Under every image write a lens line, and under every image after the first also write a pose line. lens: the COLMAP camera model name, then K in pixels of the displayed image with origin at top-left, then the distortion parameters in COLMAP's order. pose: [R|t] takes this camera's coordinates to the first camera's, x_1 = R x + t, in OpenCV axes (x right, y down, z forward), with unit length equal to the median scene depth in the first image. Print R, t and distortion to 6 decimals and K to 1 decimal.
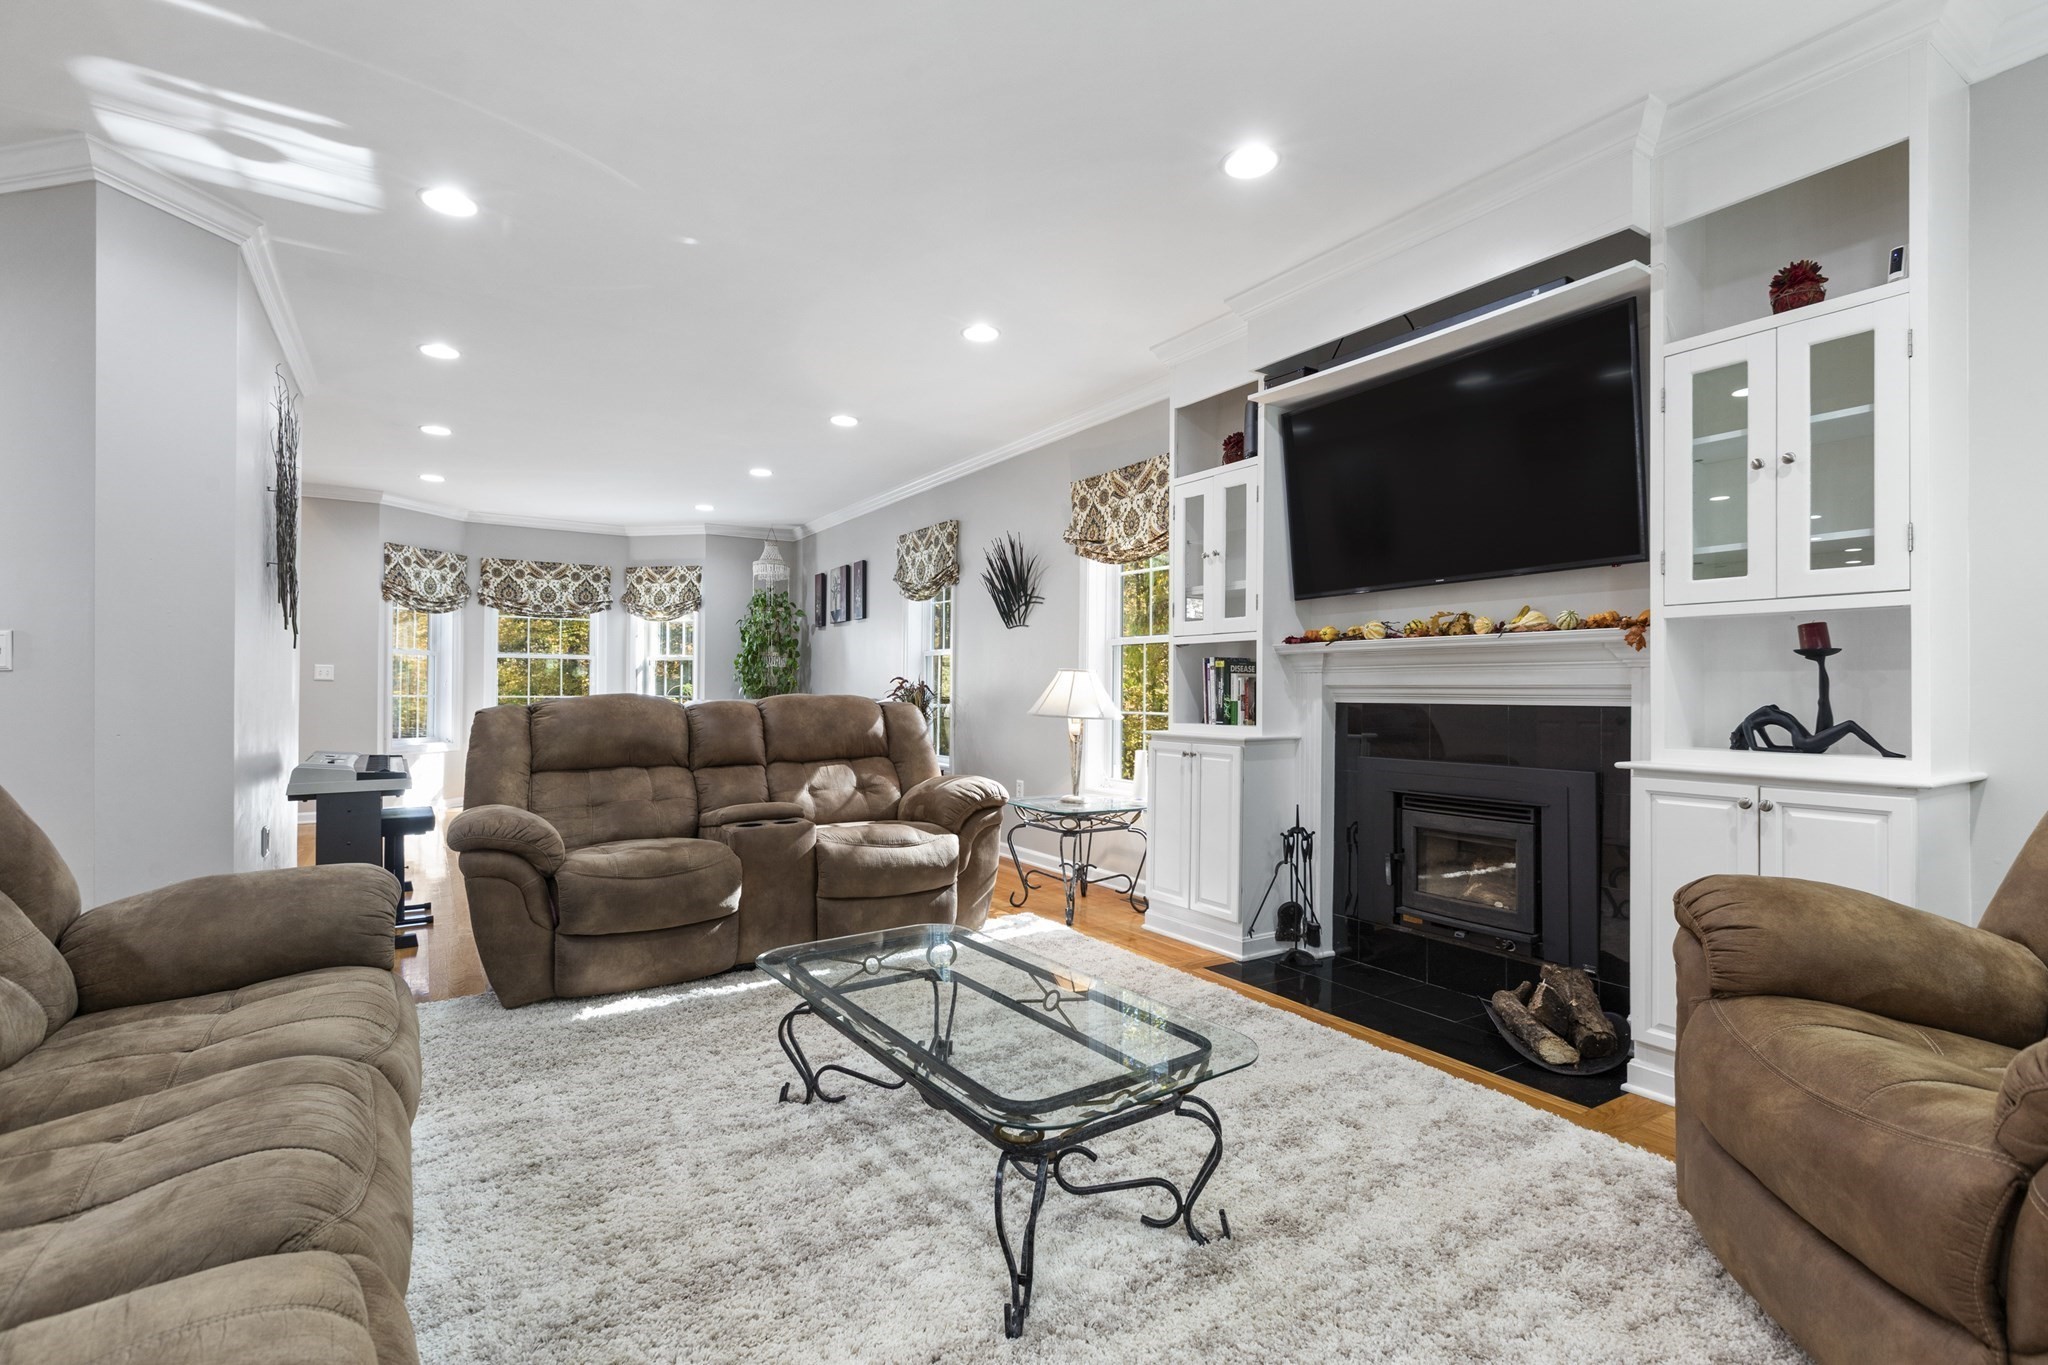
lens RADIAL K [[916.8, 0, 1025.1], [0, 916.8, 672.6], [0, 0, 1]] dist [0.002391, -0.000659]
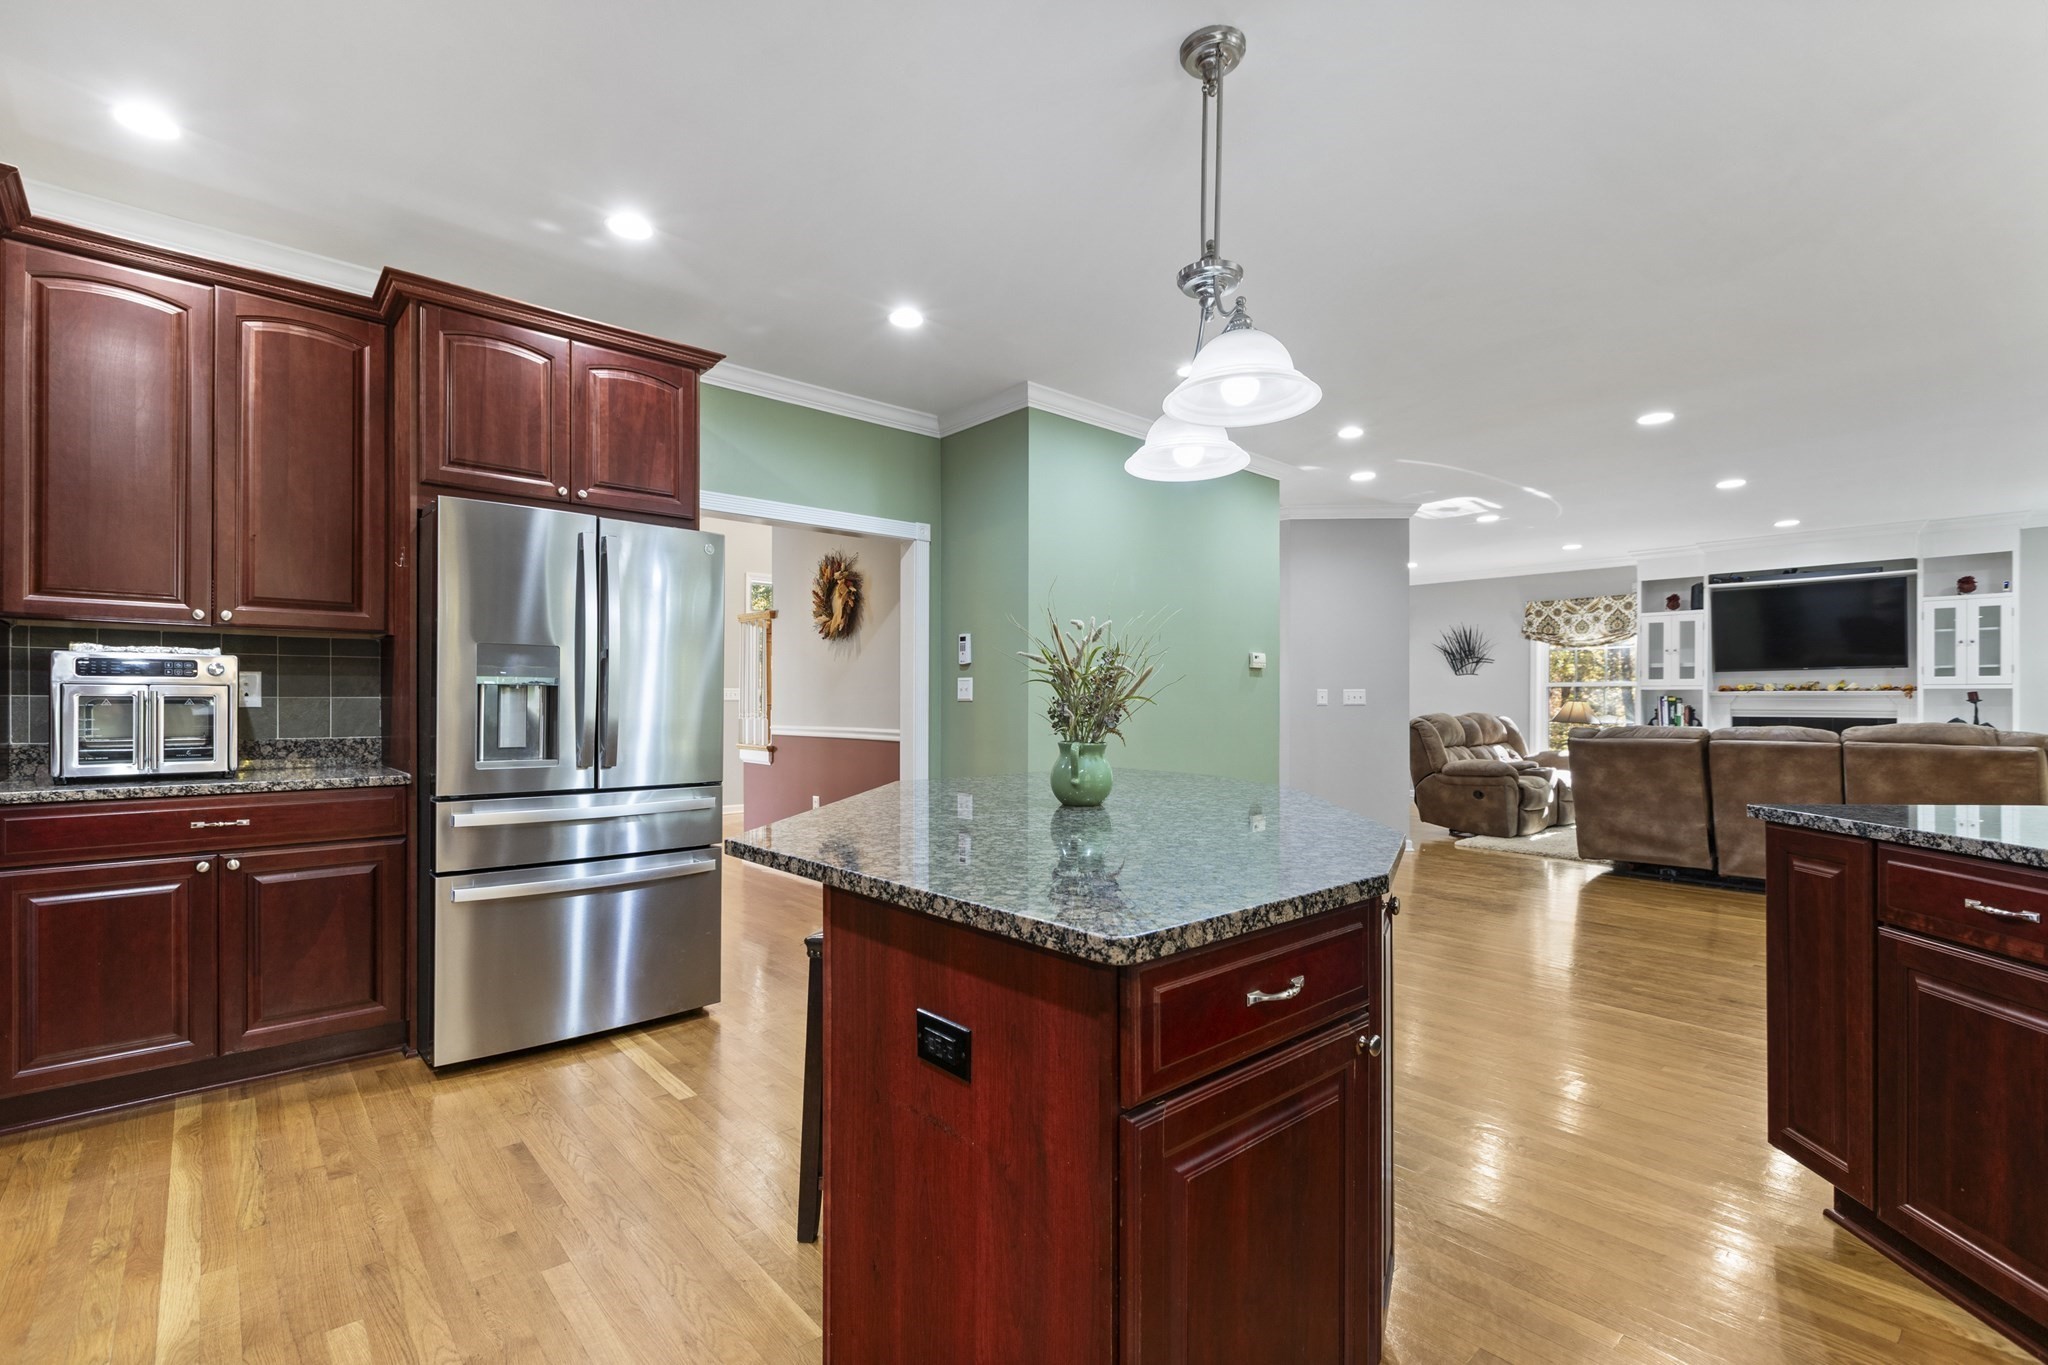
lens RADIAL K [[916.8, 0, 1011.1], [0, 916.8, 699.3], [0, 0, 1]] dist [0.002391, -0.000659]
pose [[0.990272, 0.002518, 0.139123, -2.861542], [-0.003816, 0.999952, 0.009069, -0.042681], [-0.139093, -0.009511, 0.990234, -1.673446]]
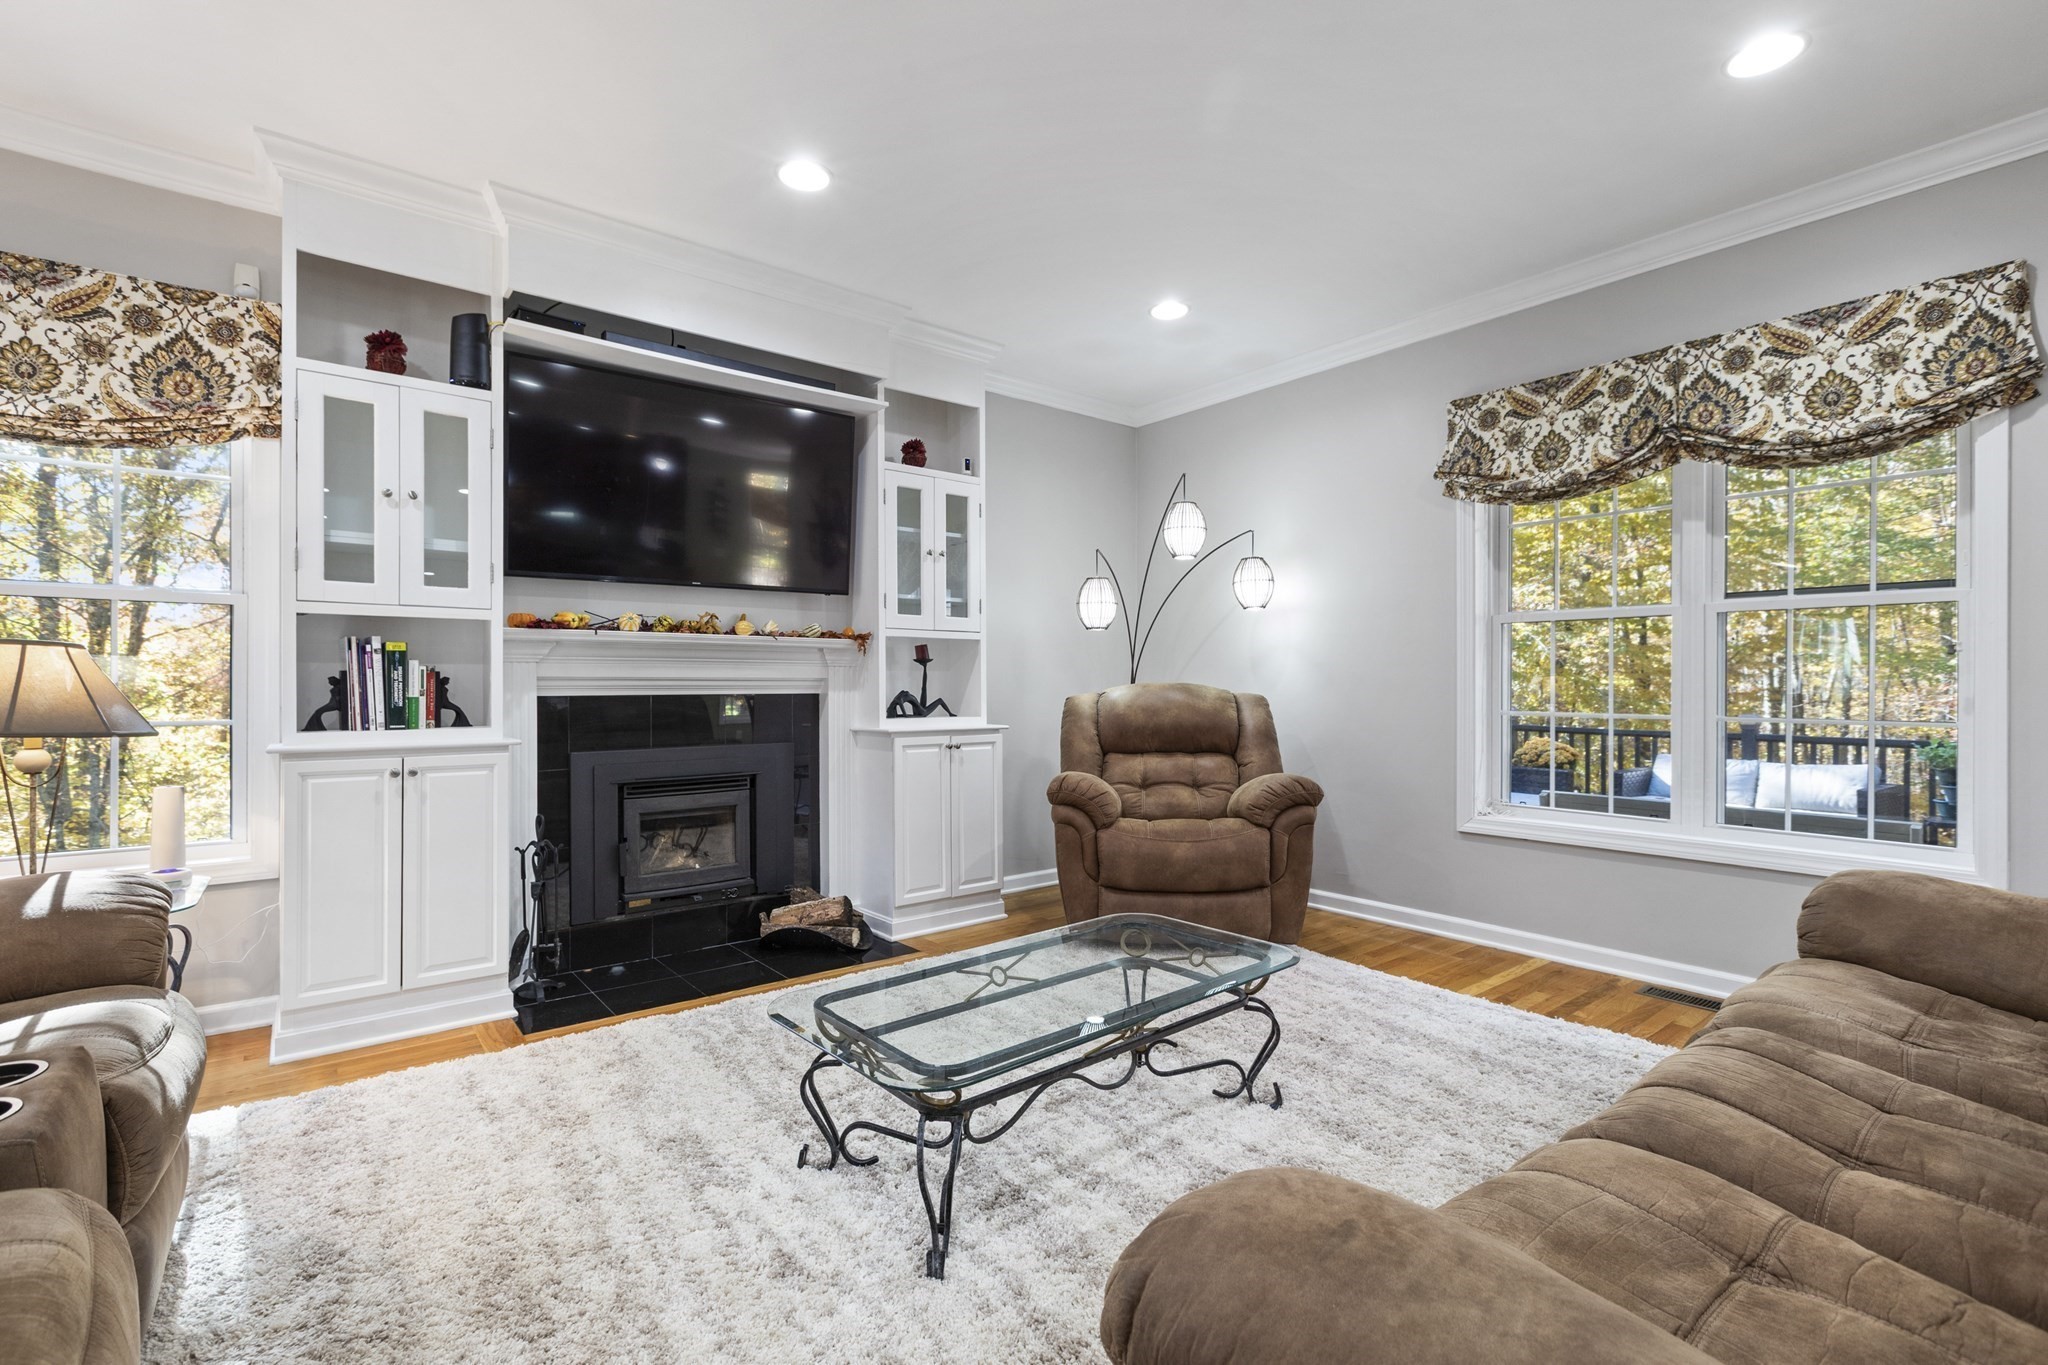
lens RADIAL K [[916.8, 0, 1018.0], [0, 916.8, 681.6], [0, 0, 1]] dist [0.002391, -0.000659]
pose [[-0.094183, -0.008917, 0.995515, -0.939260], [-0.017921, 0.999813, 0.007260, 0.003175], [-0.995394, -0.017157, -0.094326, 0.975413]]
